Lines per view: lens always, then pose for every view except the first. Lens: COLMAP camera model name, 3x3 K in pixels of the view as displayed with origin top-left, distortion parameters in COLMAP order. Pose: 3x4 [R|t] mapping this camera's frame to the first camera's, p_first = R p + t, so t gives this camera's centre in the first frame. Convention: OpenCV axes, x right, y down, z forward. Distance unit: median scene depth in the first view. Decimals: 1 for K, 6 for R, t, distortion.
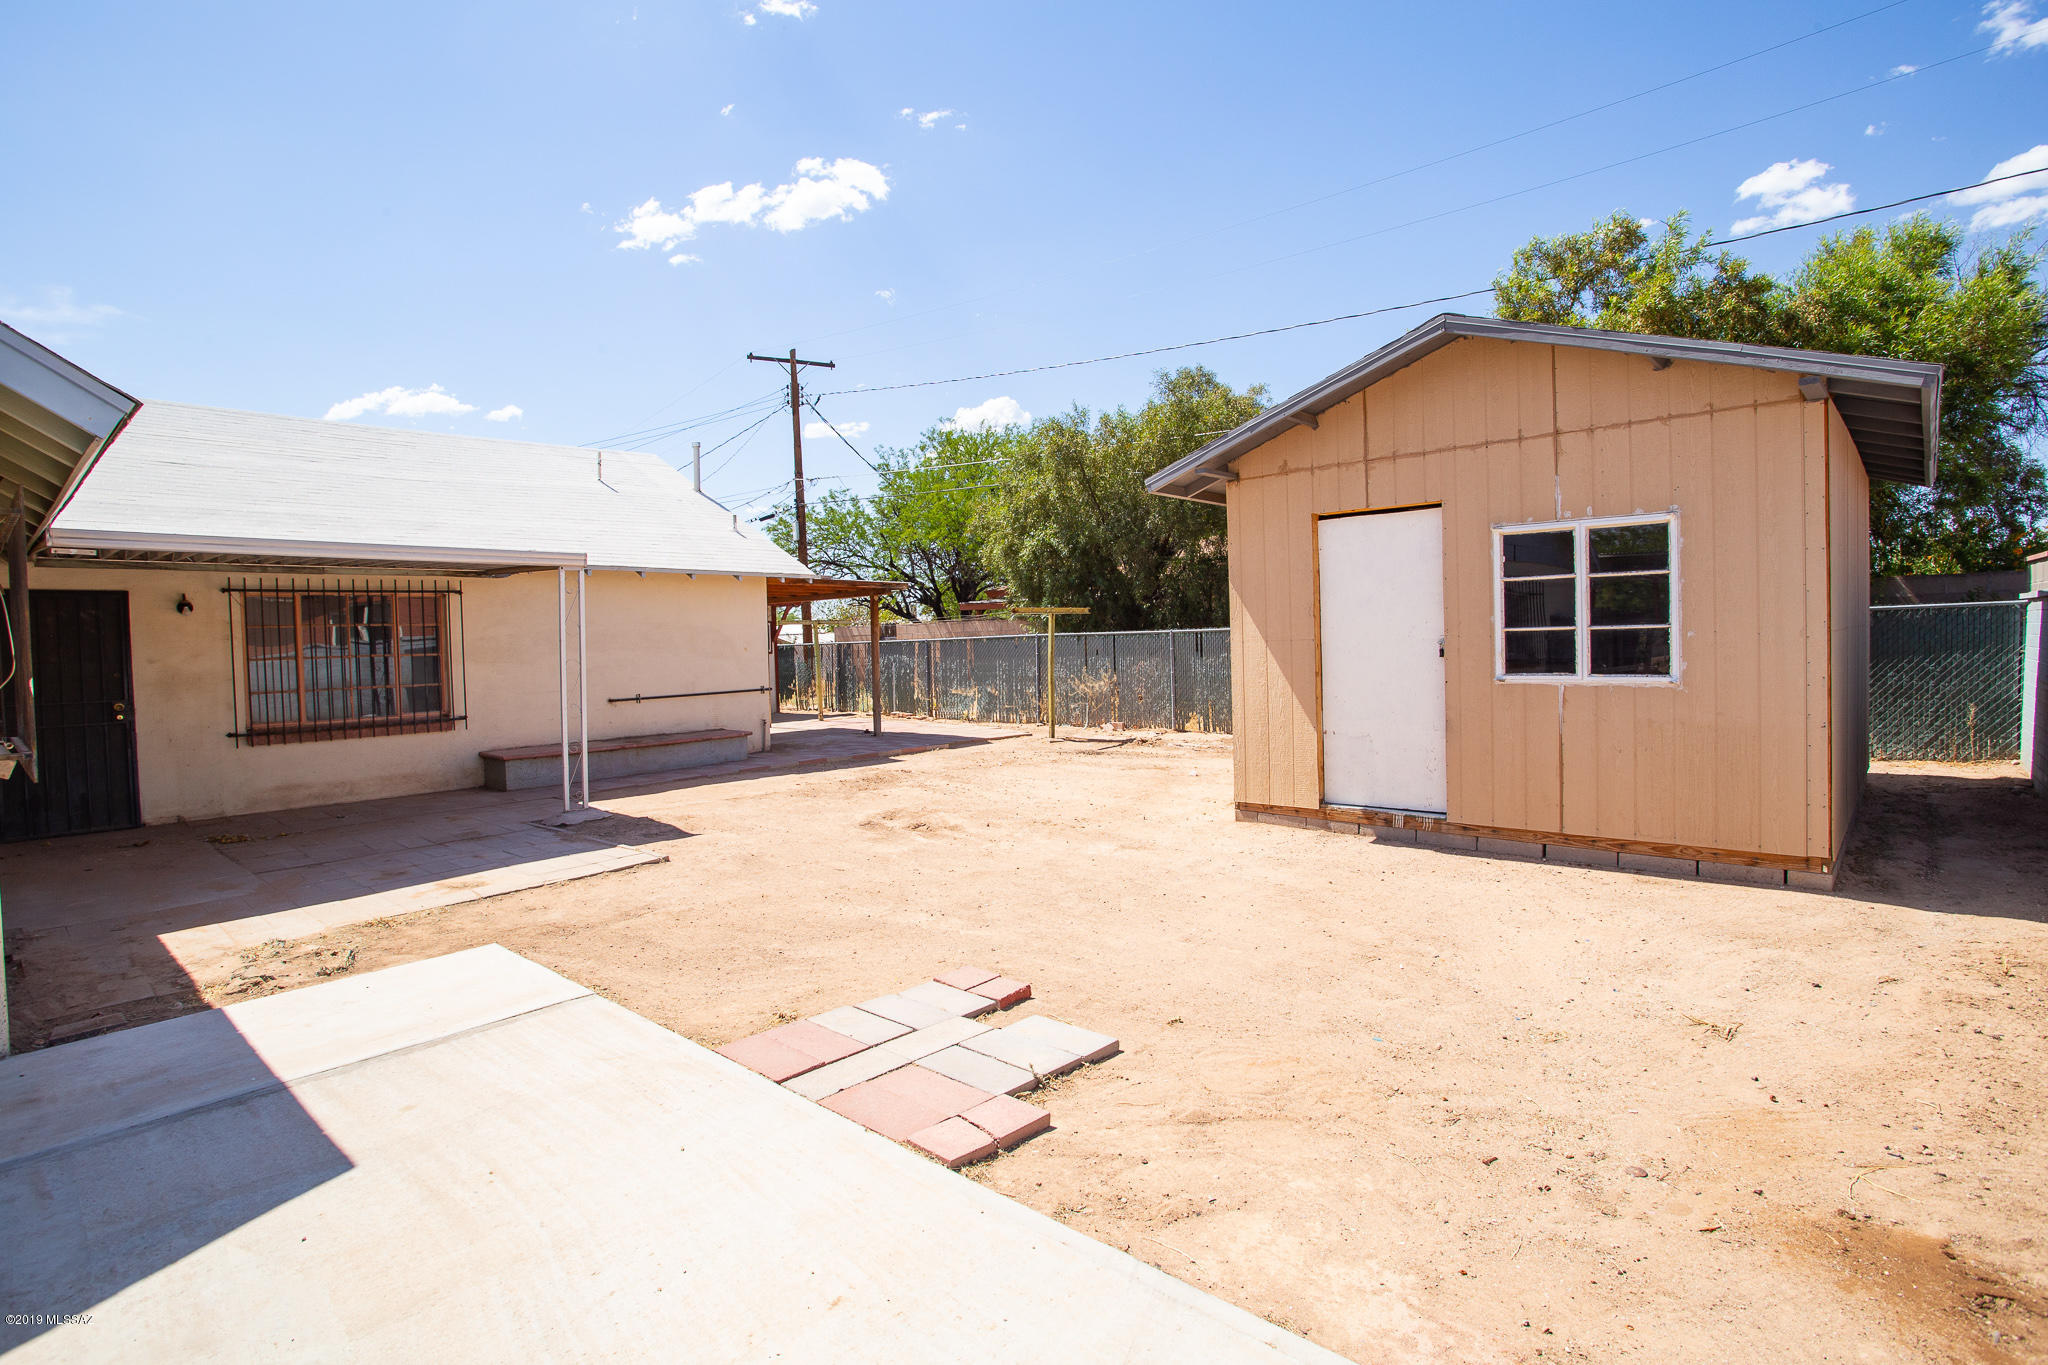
lens RADIAL K [[1004.8, 0, 1023.9], [0, 1004.8, 658.3], [0, 0, 1]] dist [-0.000064, 0.000027]
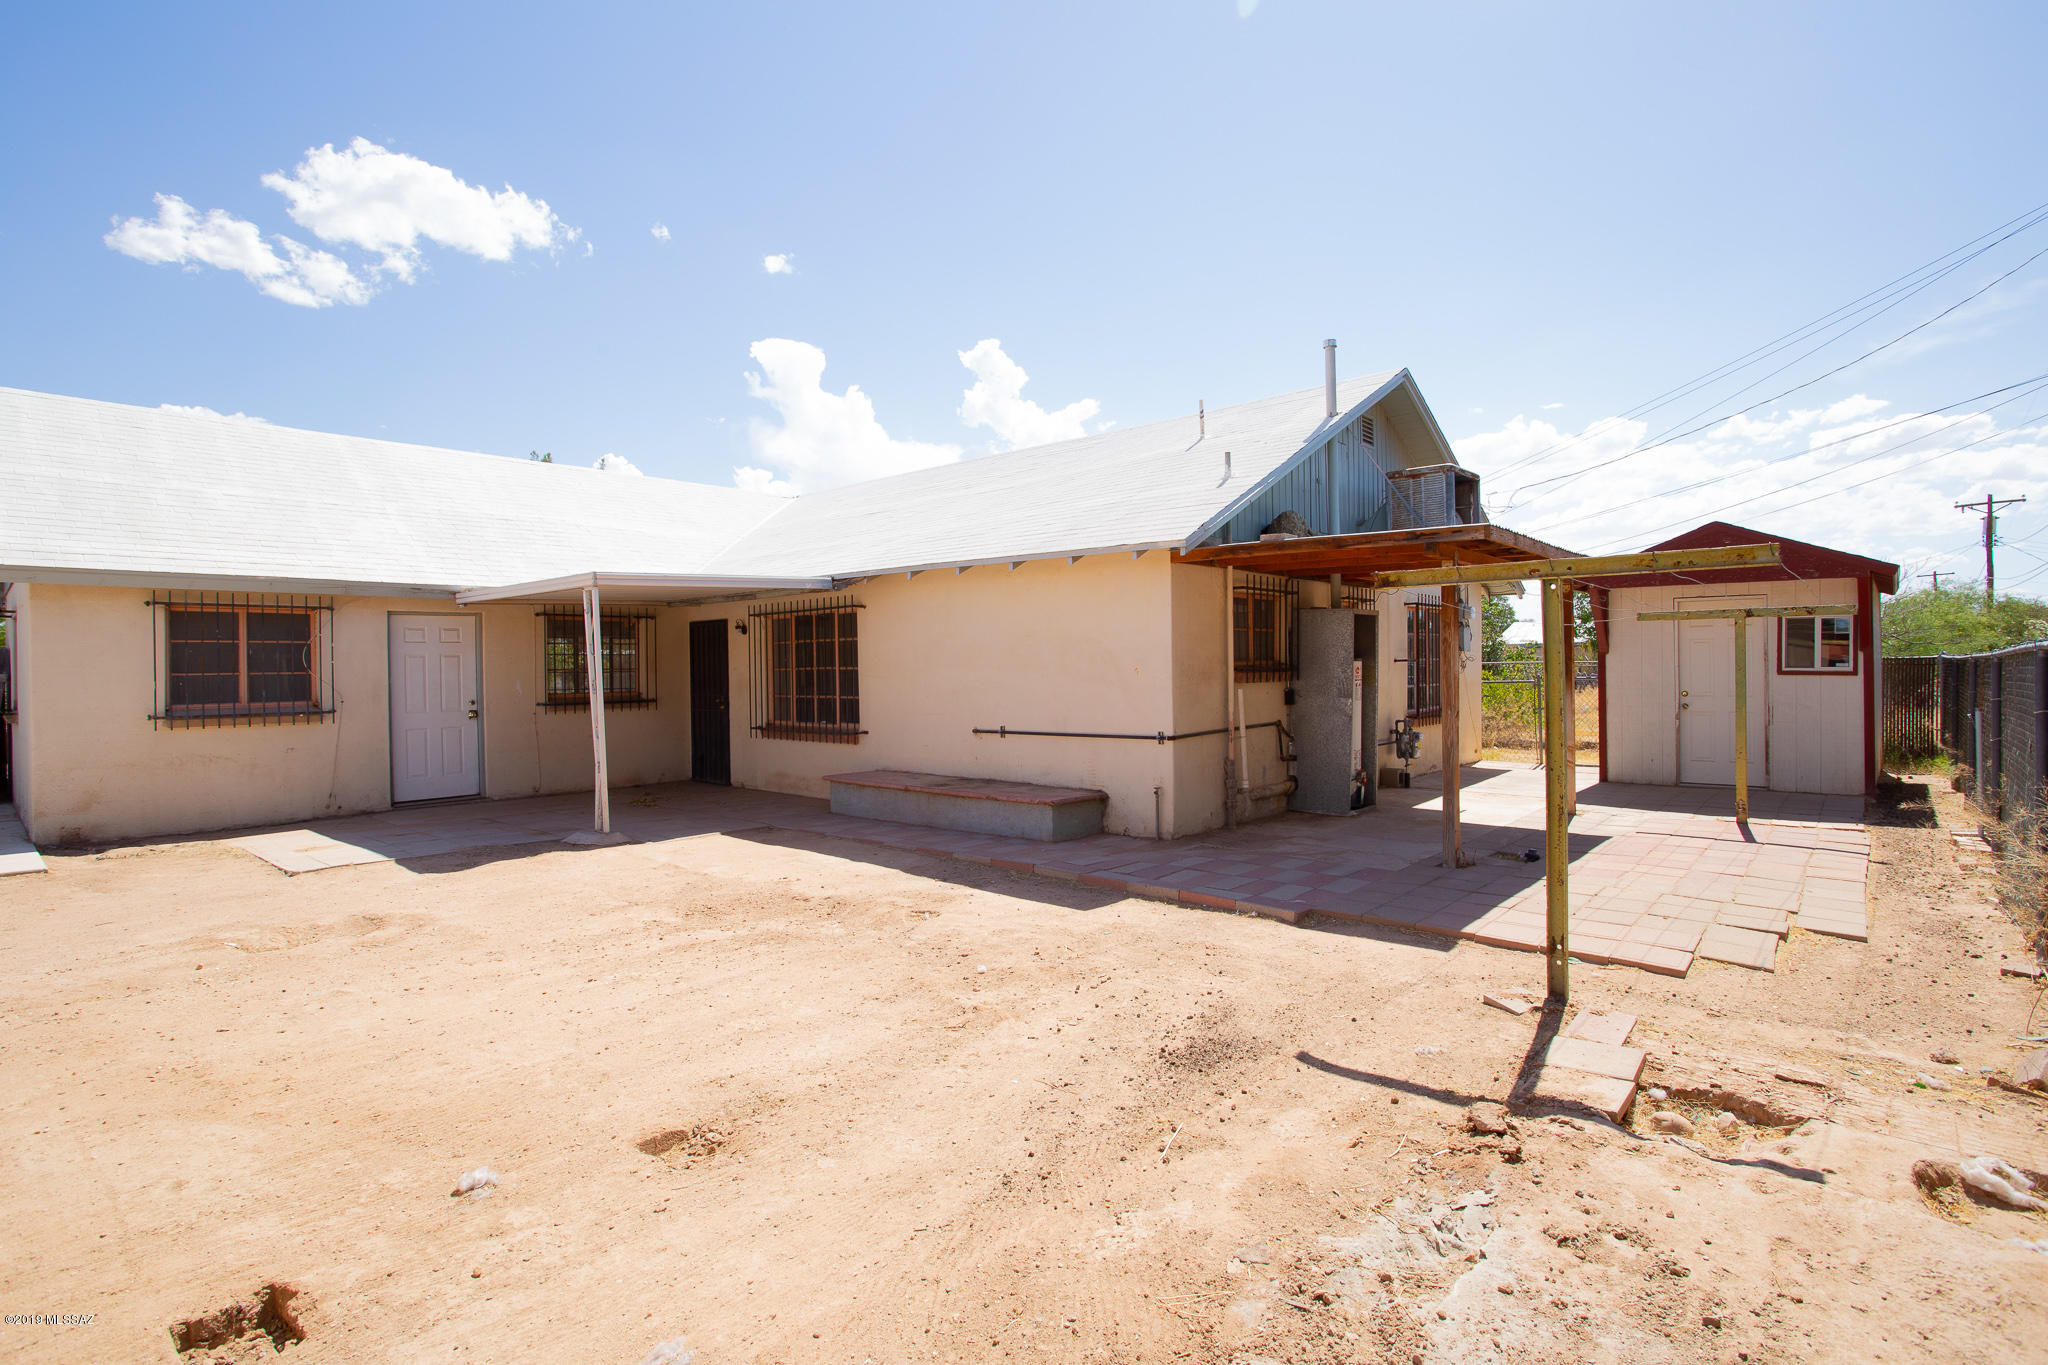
lens RADIAL K [[1004.8, 0, 1023.9], [0, 1004.8, 658.3], [0, 0, 1]] dist [-0.000064, 0.000027]
pose [[0.022796, -0.000197, -0.999740, 0.462089], [-0.027422, 0.999624, -0.000823, -0.018815], [0.999364, 0.027433, 0.022782, 1.213489]]
